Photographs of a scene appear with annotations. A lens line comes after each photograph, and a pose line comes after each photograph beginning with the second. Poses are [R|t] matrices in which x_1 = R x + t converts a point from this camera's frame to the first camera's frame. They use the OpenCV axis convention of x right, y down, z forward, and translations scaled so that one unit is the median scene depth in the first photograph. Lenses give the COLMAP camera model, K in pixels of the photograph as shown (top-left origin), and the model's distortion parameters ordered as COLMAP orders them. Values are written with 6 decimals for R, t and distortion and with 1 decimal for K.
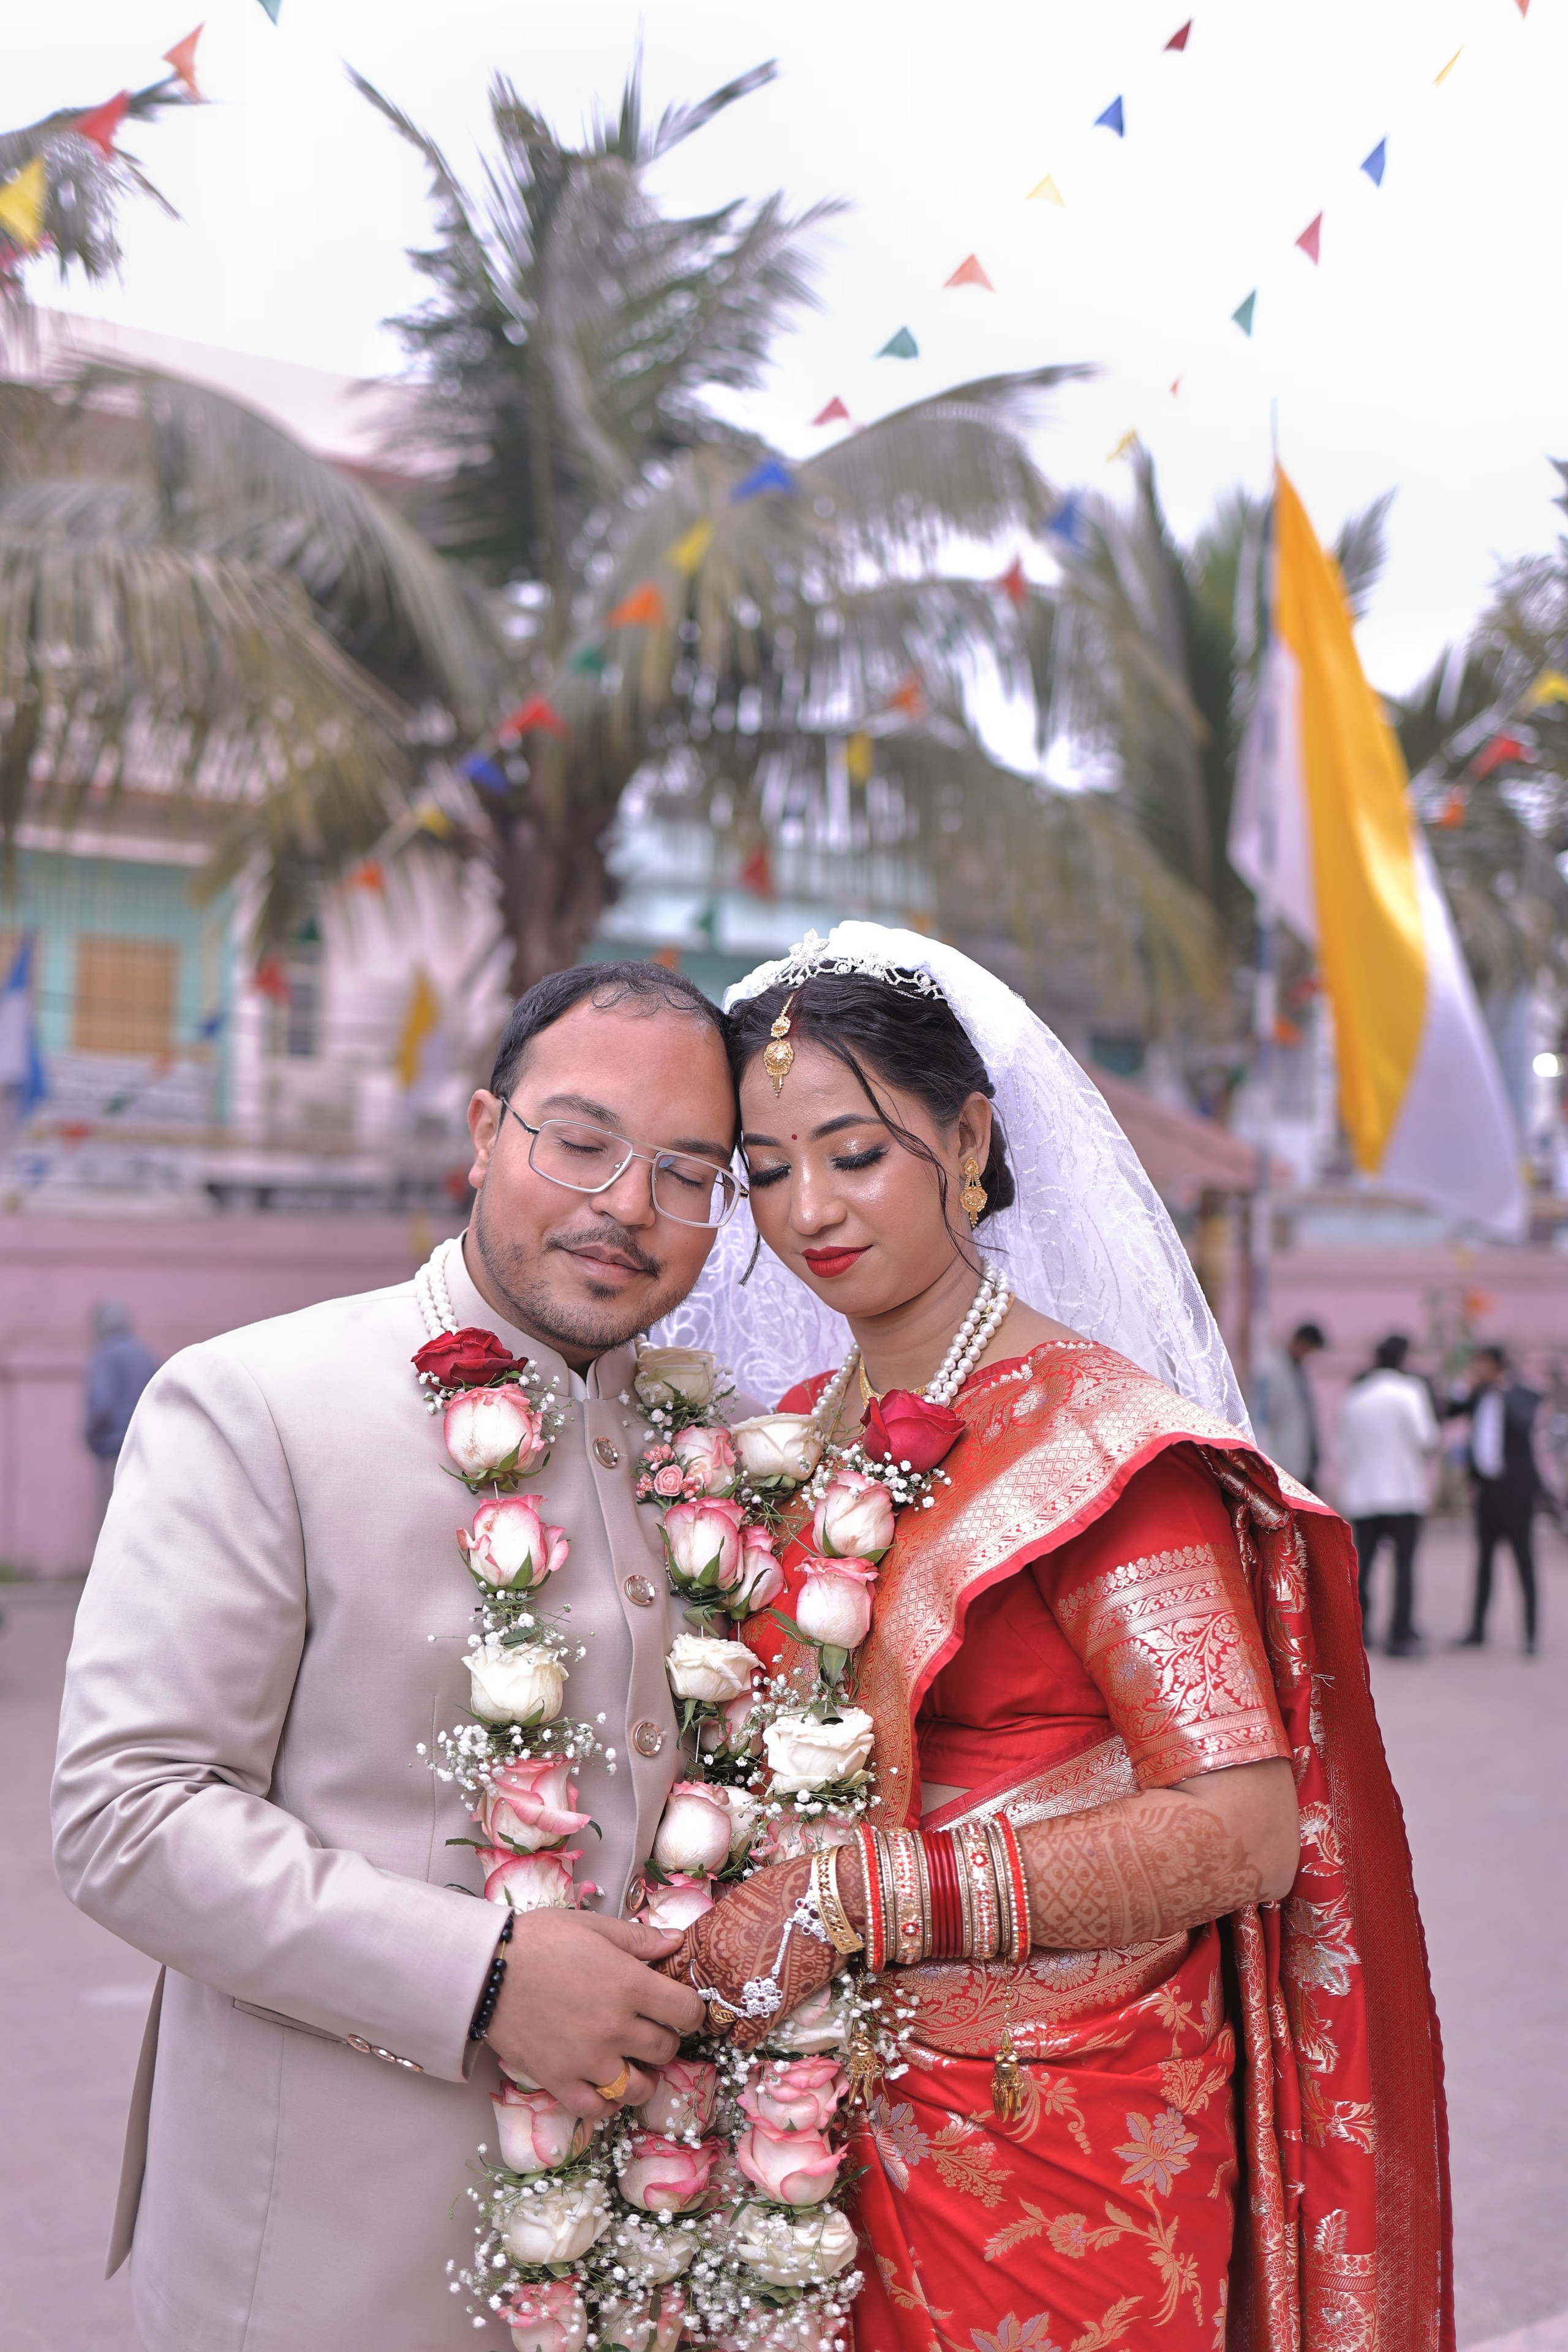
lens RADIAL K [[2497.6, 0, 783.4], [0, 2497.6, 1178.0], [0, 0, 1]] dist [-0.031605, 0.000000]
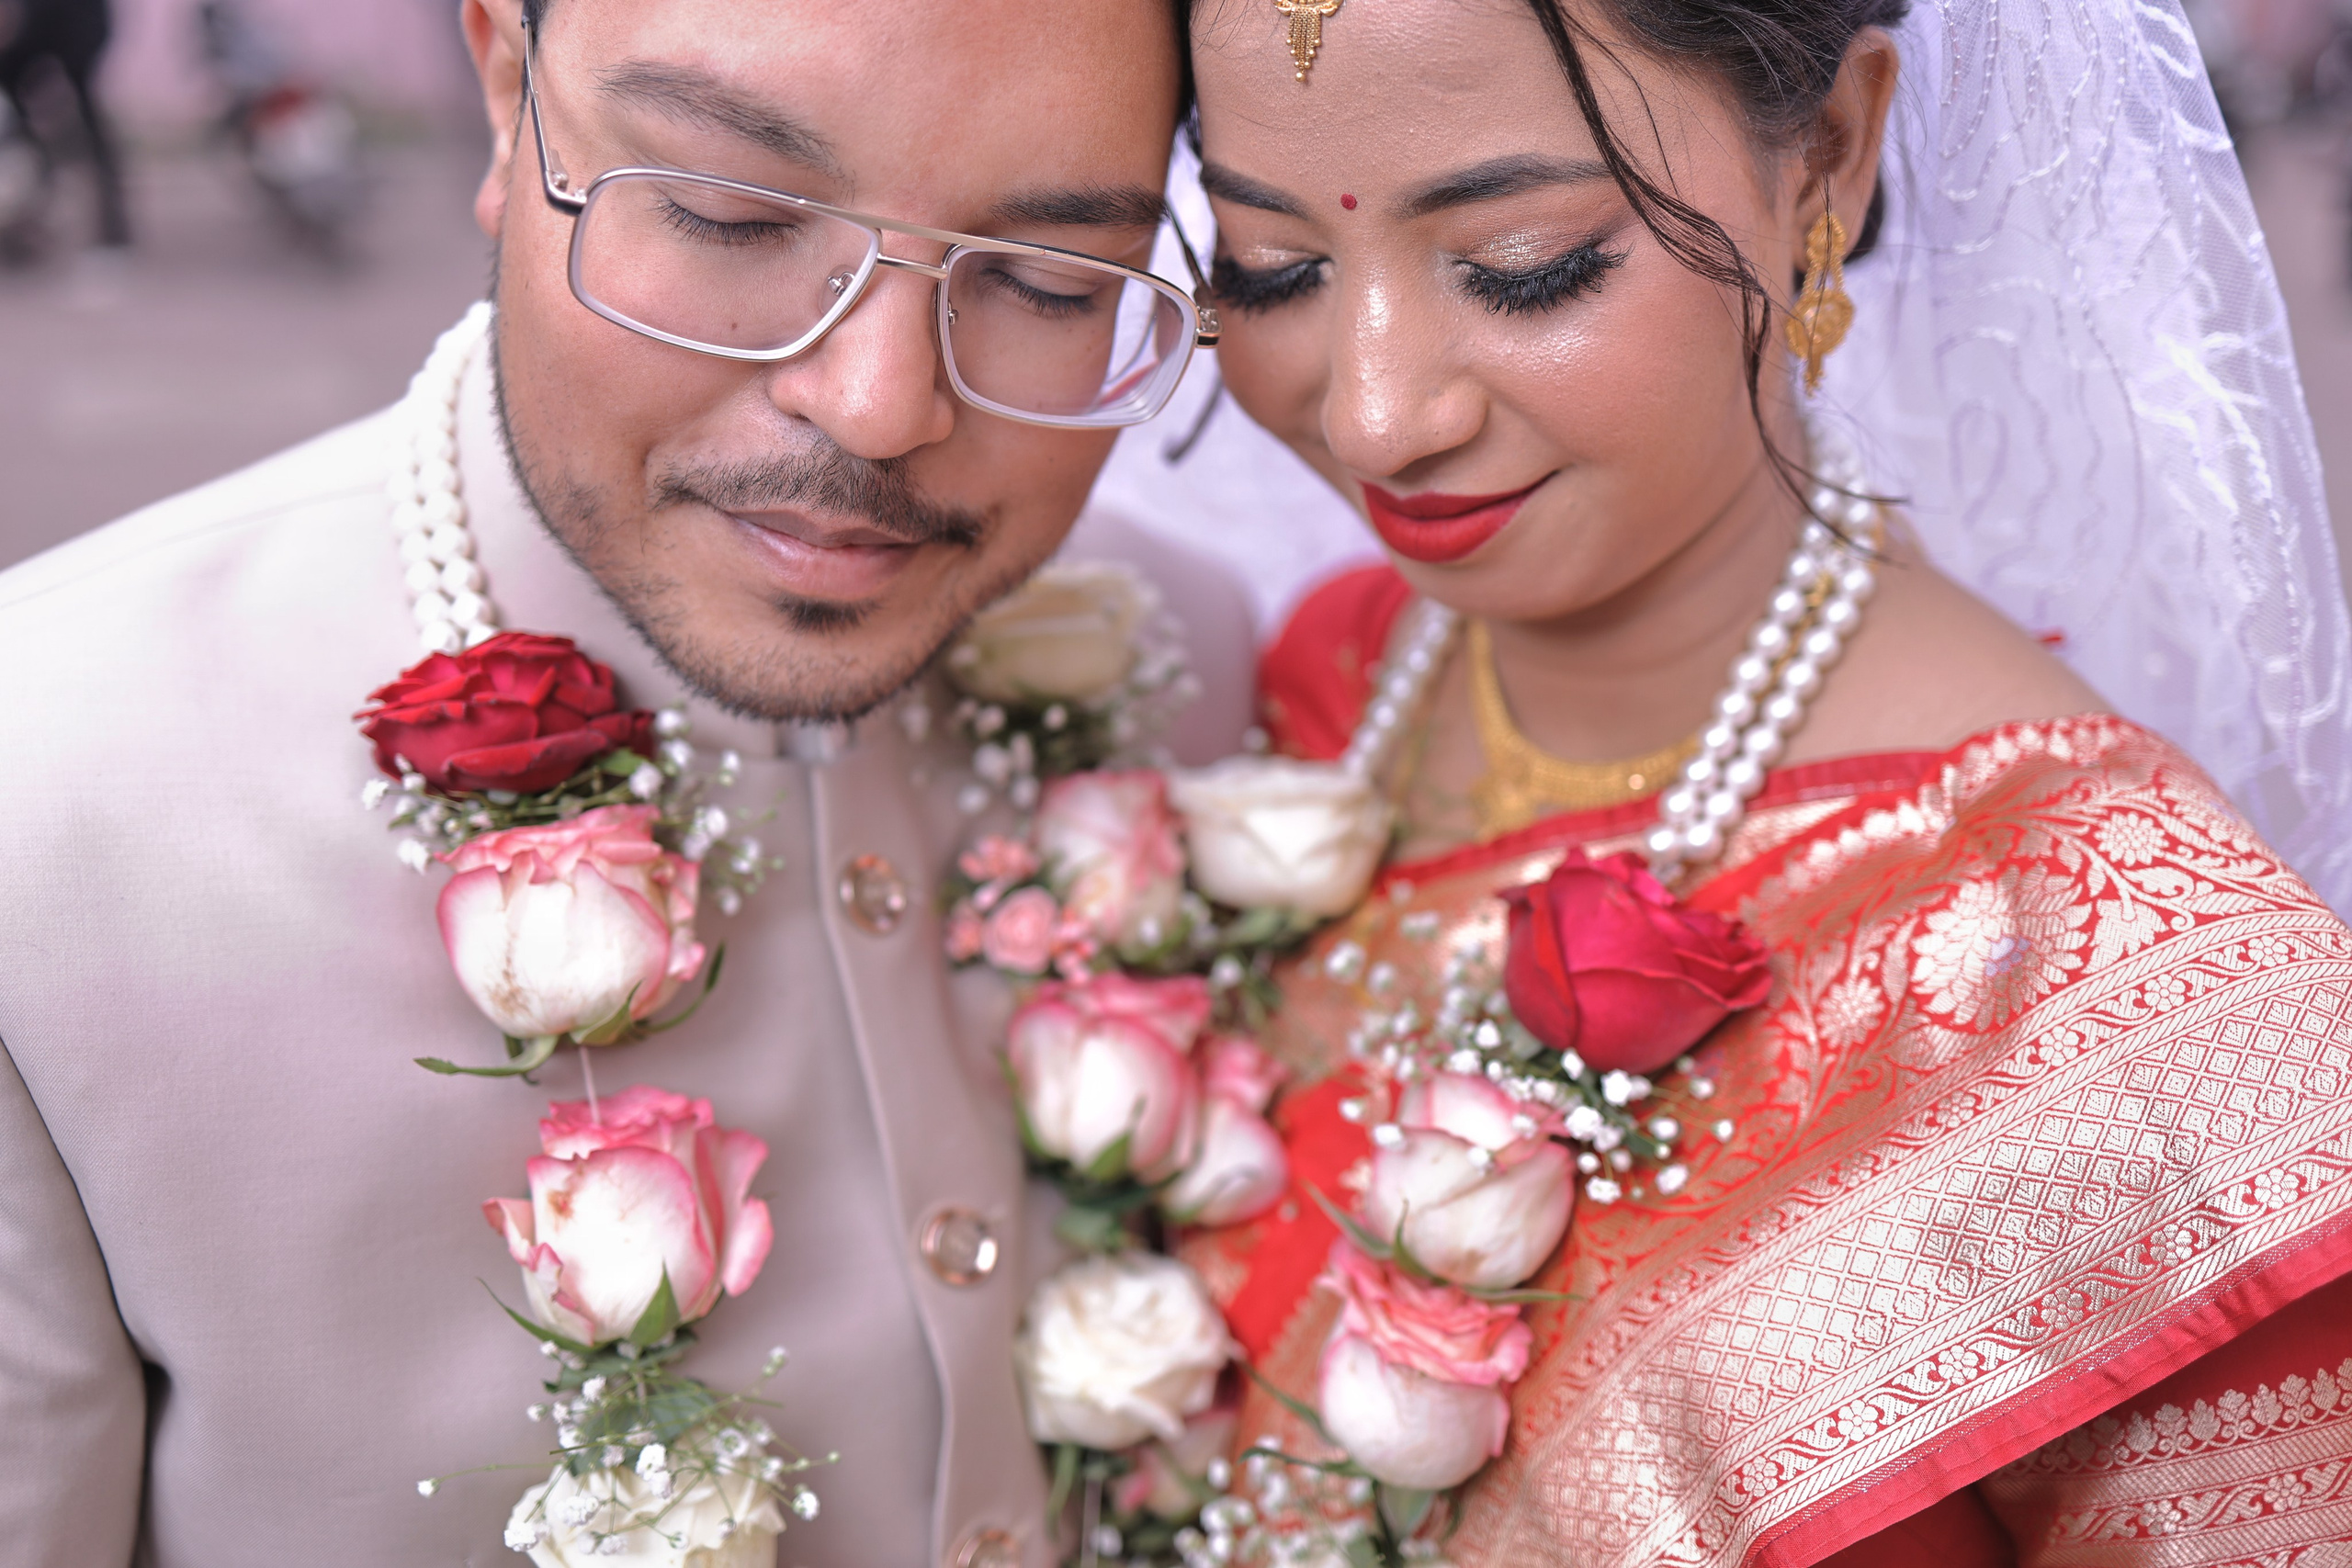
lens RADIAL K [[2497.4, 0, 1174.8], [0, 2497.4, 773.3], [0, 0, 1]] dist [-0.031605, 0.000000]
pose [[0.999612, 0.011060, -0.025582, -0.009718], [0.001005, 0.902977, 0.429687, -0.092144], [0.027853, -0.429546, 0.902615, 0.655244]]
